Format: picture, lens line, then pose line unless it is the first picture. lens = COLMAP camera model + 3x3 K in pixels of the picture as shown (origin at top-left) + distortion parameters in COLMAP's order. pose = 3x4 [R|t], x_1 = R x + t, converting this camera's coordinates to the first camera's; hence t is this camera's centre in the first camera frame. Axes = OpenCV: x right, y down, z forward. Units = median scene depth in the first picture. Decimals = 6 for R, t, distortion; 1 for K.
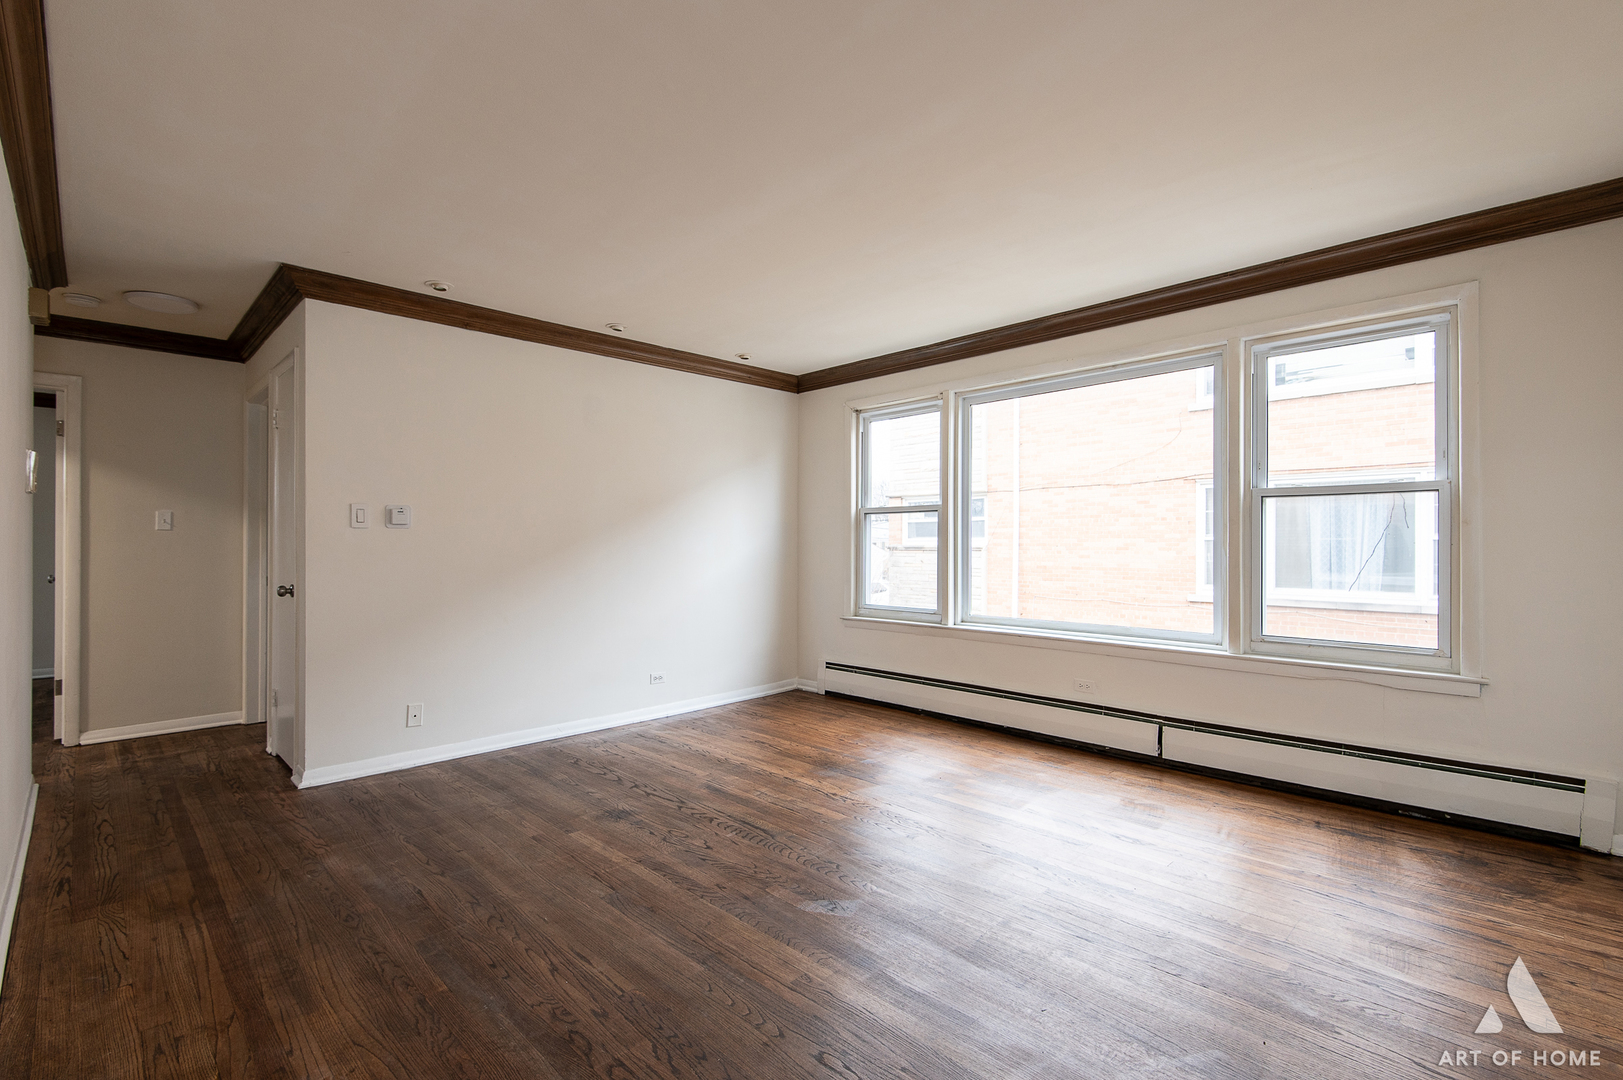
lens RADIAL K [[732.7, 0, 807.1], [0, 732.7, 542.4], [0, 0, 1]] dist [0.034824, -0.024225]
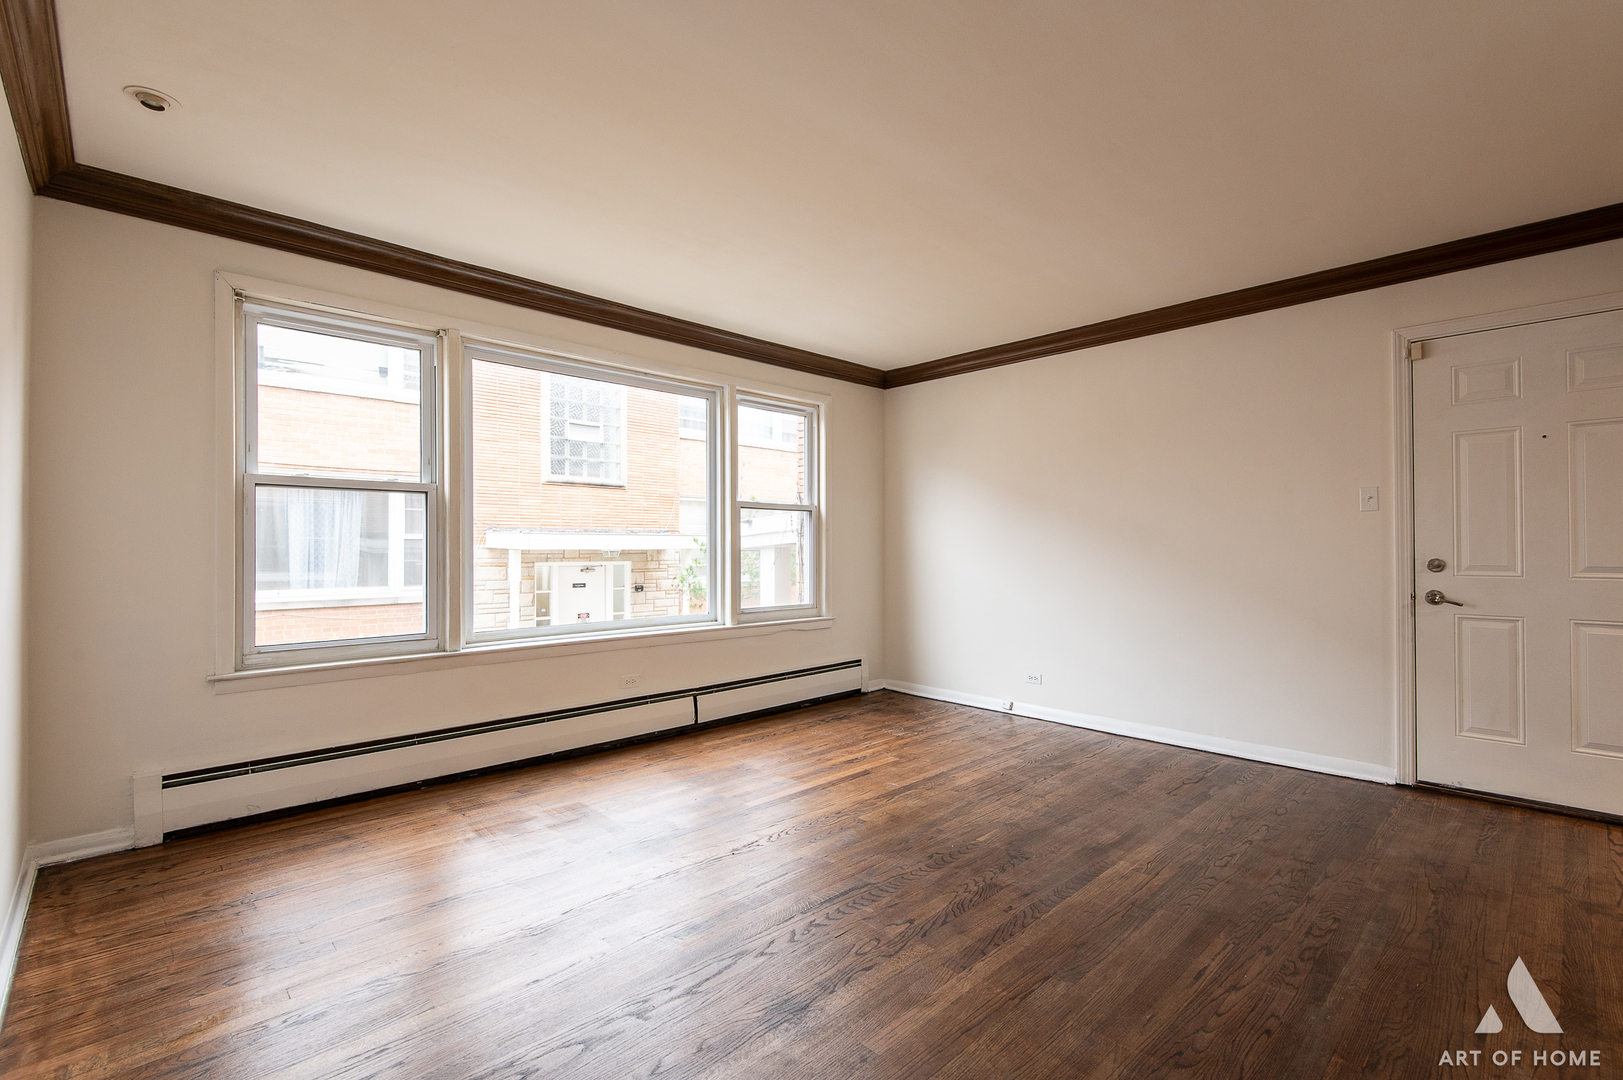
lens RADIAL K [[732.7, 0, 807.1], [0, 732.7, 542.4], [0, 0, 1]] dist [0.034824, -0.024225]
pose [[0.013017, 0.003875, 0.999908, -0.600423], [-0.003790, 0.999985, -0.003826, 0.006722], [-0.999908, -0.003740, 0.013031, 0.710989]]
